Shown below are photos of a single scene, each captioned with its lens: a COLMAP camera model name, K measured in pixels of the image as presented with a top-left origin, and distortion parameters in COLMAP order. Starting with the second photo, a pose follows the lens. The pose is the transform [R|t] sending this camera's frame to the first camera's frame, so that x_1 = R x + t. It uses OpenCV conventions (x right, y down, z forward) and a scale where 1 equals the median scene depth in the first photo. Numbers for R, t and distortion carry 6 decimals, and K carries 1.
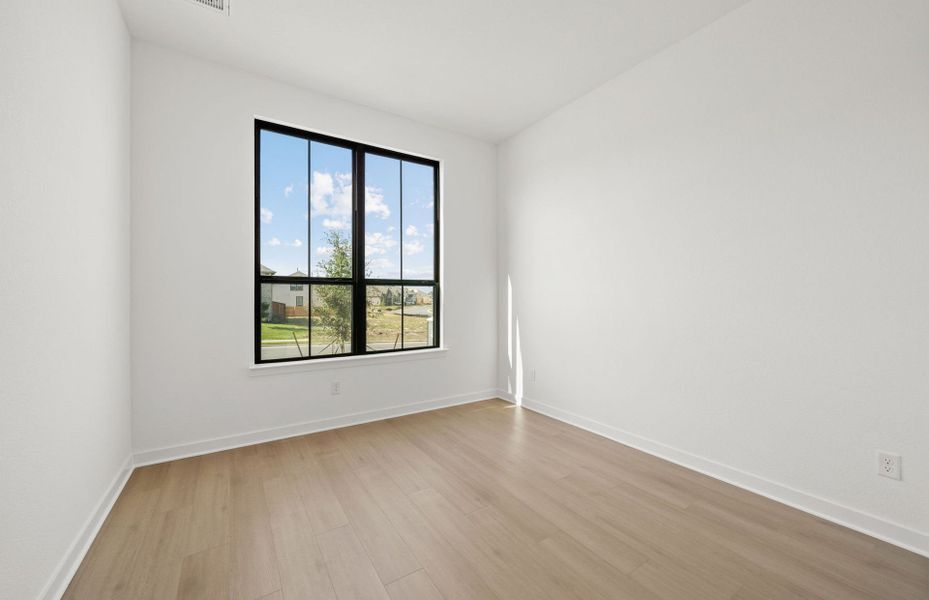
lens RADIAL K [[371.3, 0, 459.8], [0, 371.3, 294.0], [0, 0, 1]] dist [0.003830, 0.001006]
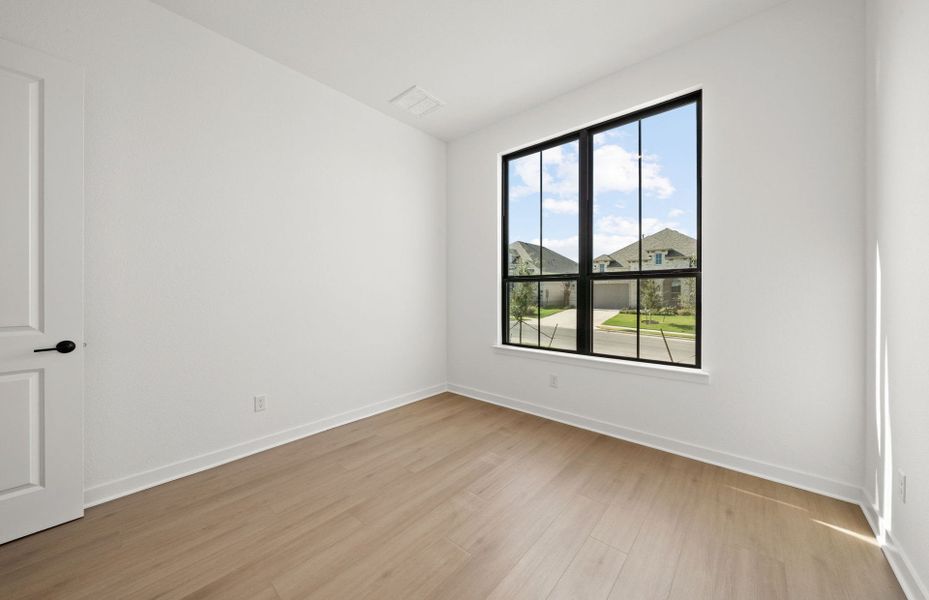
lens RADIAL K [[324.9, 0, 464.4], [0, 324.9, 297.5], [0, 0, 1]] dist [-0.001173, 0.001309]
pose [[0.275448, 0.010166, -0.961262, 0.460607], [-0.000550, 0.999946, 0.010418, 0.011346], [0.961316, -0.002341, 0.275438, 0.510736]]
